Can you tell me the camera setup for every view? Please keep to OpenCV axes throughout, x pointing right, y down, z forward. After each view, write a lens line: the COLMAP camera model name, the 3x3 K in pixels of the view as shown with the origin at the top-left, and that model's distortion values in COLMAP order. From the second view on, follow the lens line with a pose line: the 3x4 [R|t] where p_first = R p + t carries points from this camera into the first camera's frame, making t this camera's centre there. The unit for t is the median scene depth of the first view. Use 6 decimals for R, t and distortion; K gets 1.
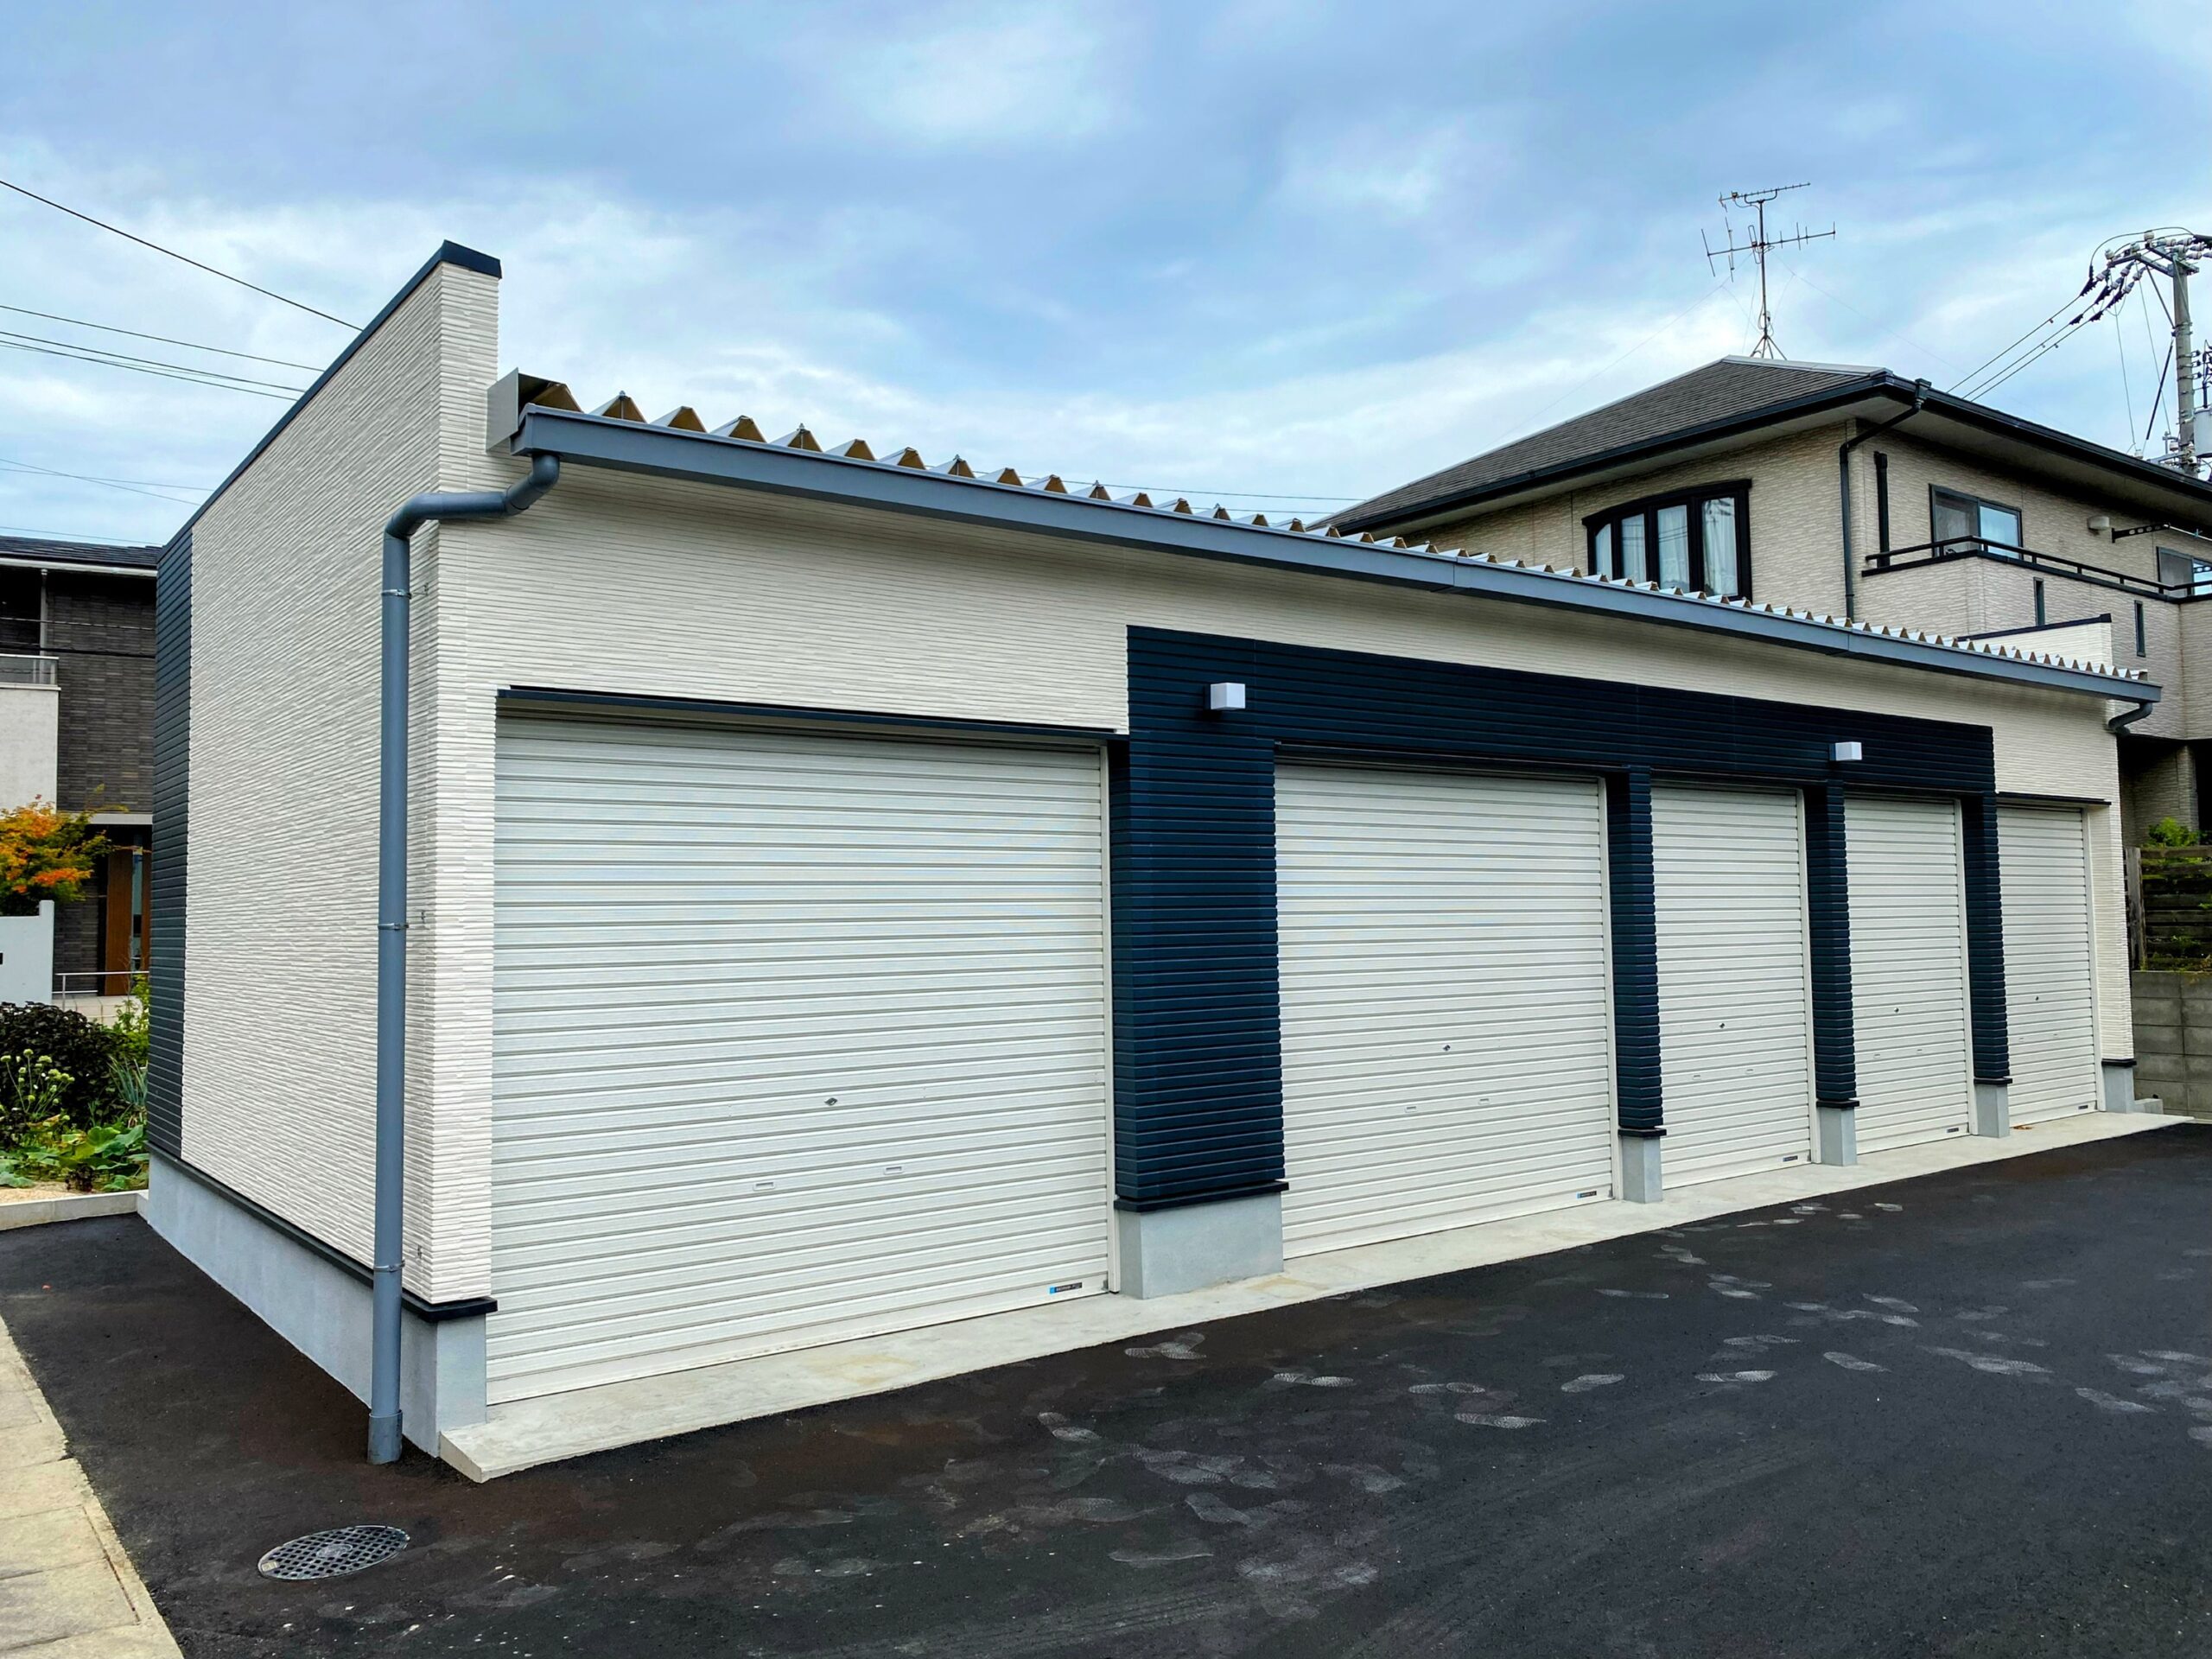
lens RADIAL K [[1675.5, 0, 1085.6], [0, 1675.5, 838.3], [0, 0, 1]] dist [0.024026, -0.028320]
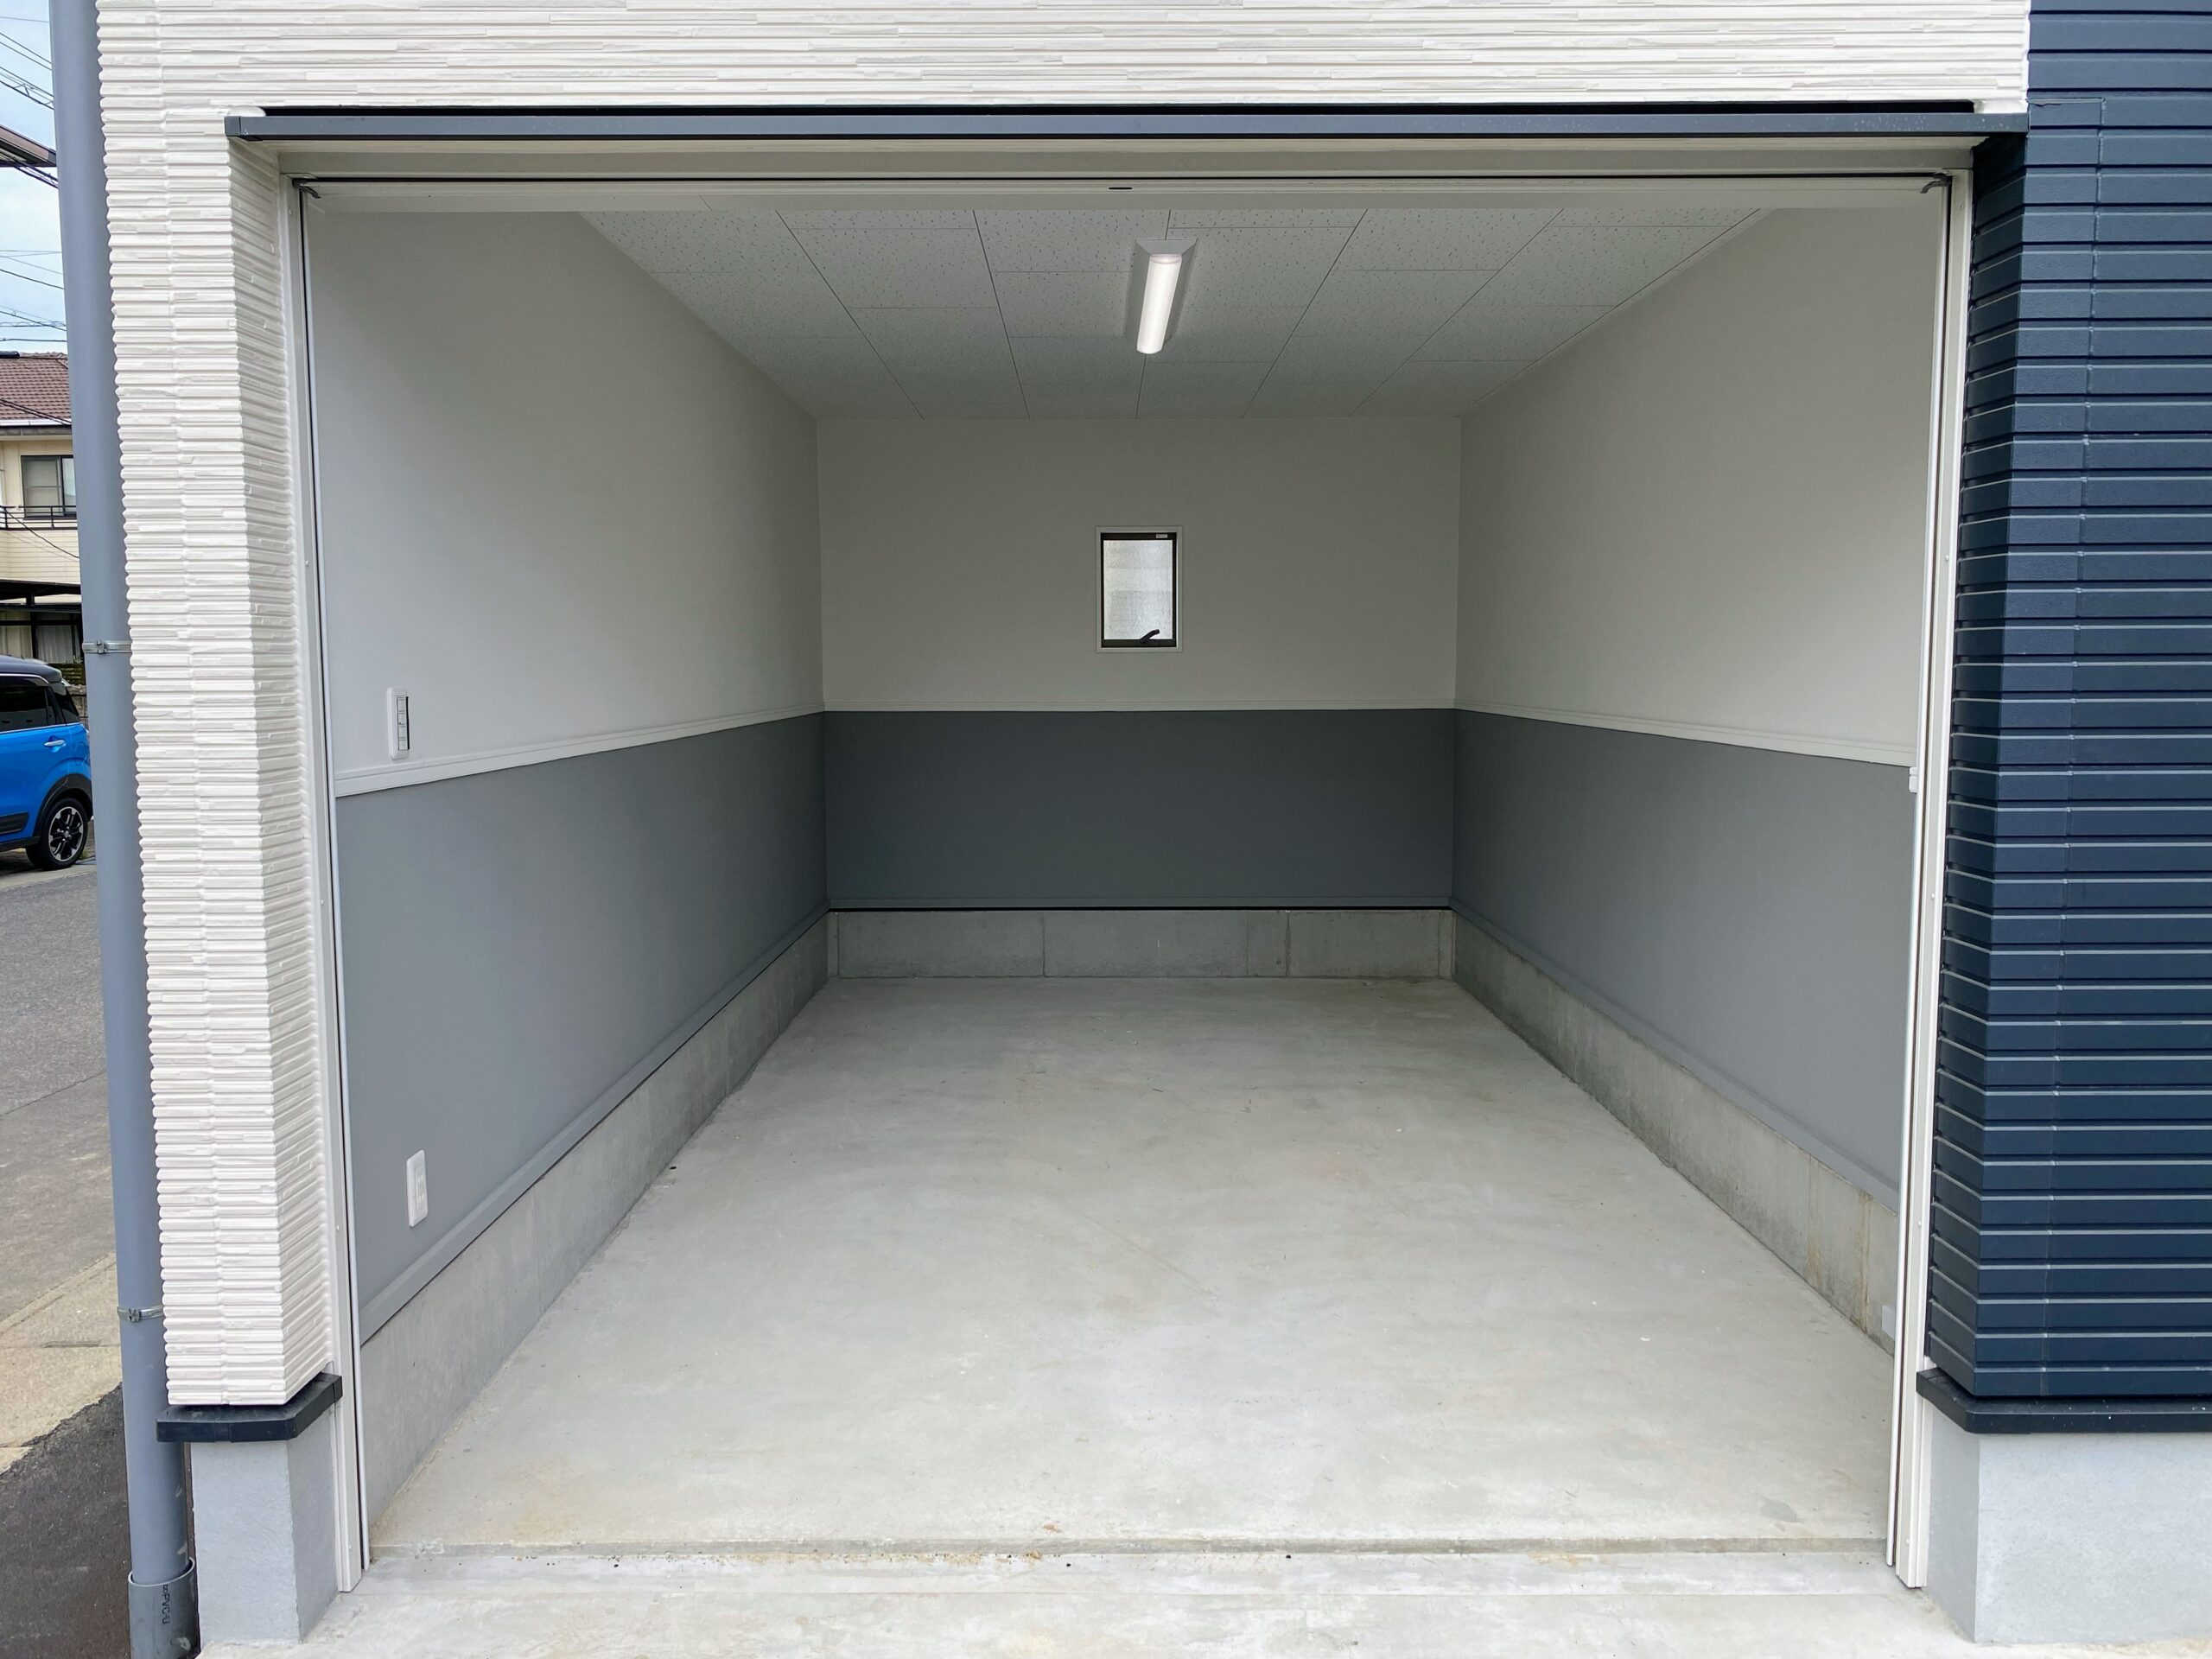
lens RADIAL K [[1675.5, 0, 1093.2], [0, 1675.5, 830.5], [0, 0, 1]] dist [0.024026, -0.028320]
pose [[0.798986, 0.071987, -0.597025, 0.089614], [0.019514, 0.989182, 0.145387, 0.029745], [0.601032, -0.127813, 0.788938, 0.591936]]
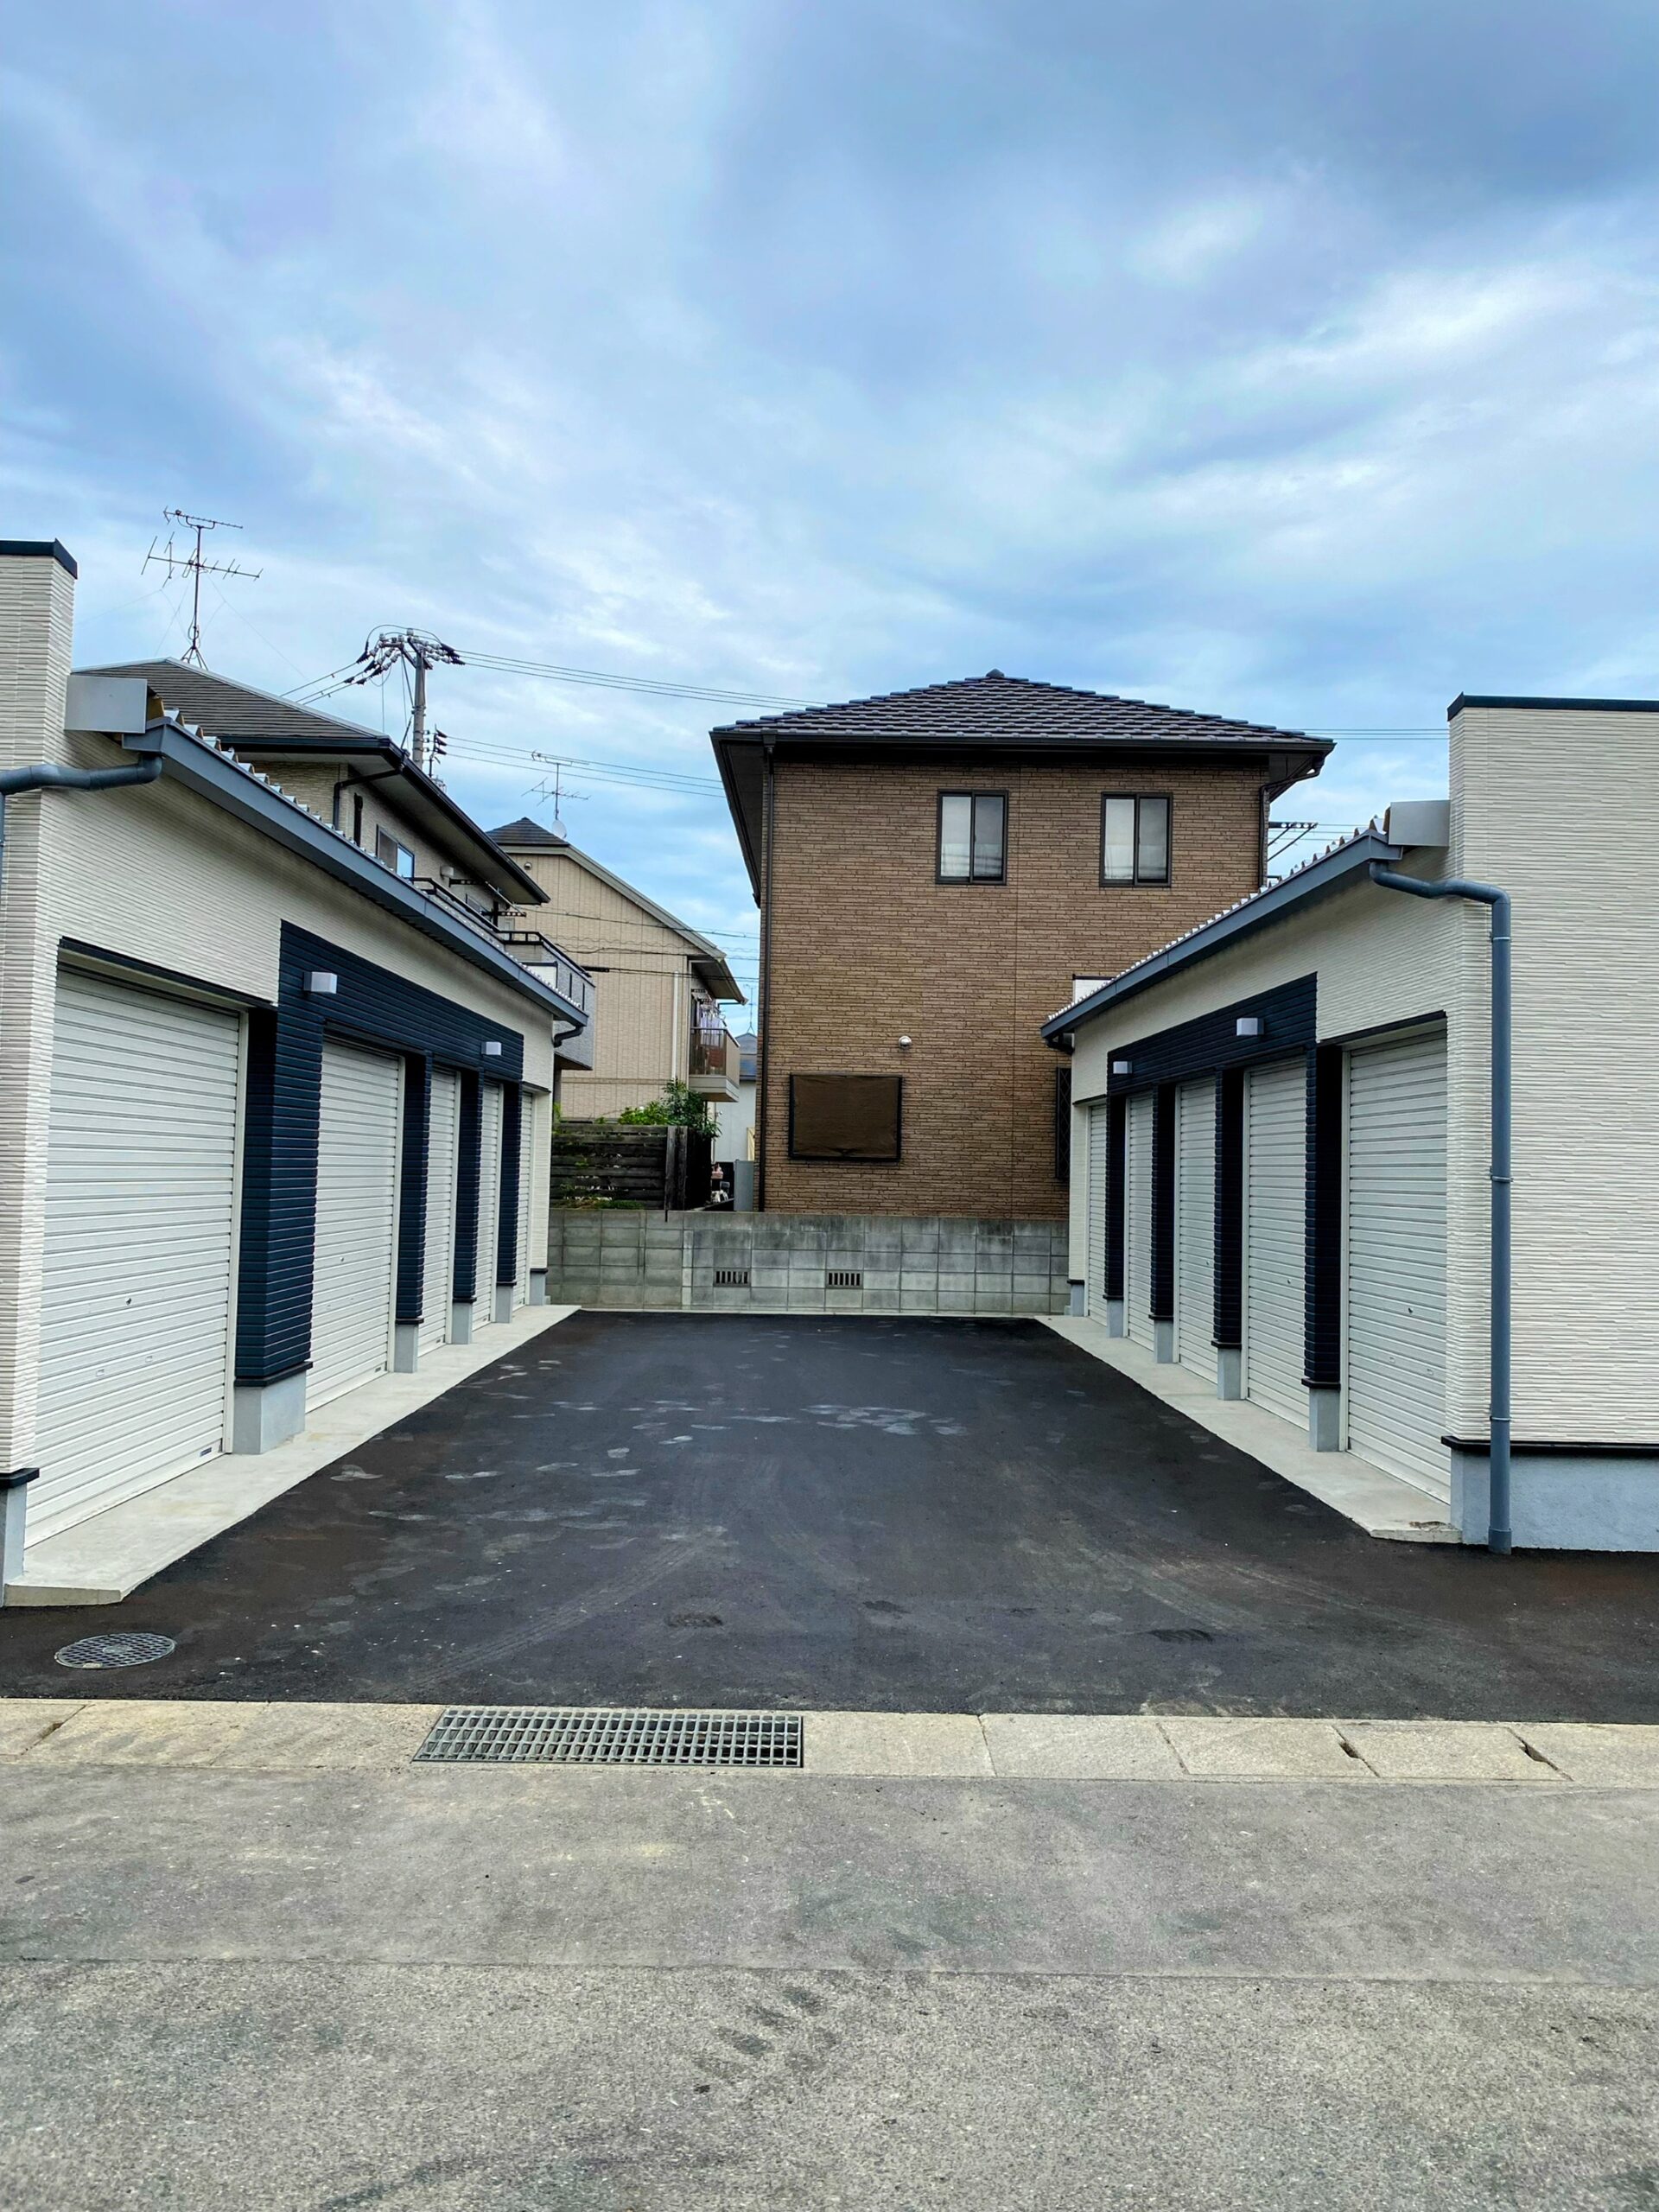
lens RADIAL K [[1675.5, 0, 840.4], [0, 1675.5, 1116.6], [0, 0, 1]] dist [0.024026, -0.028320]
pose [[0.582294, 0.055266, 0.811098, -0.747019], [-0.072443, 0.997245, -0.015942, 0.009649], [-0.809745, -0.049475, 0.584693, -0.084696]]
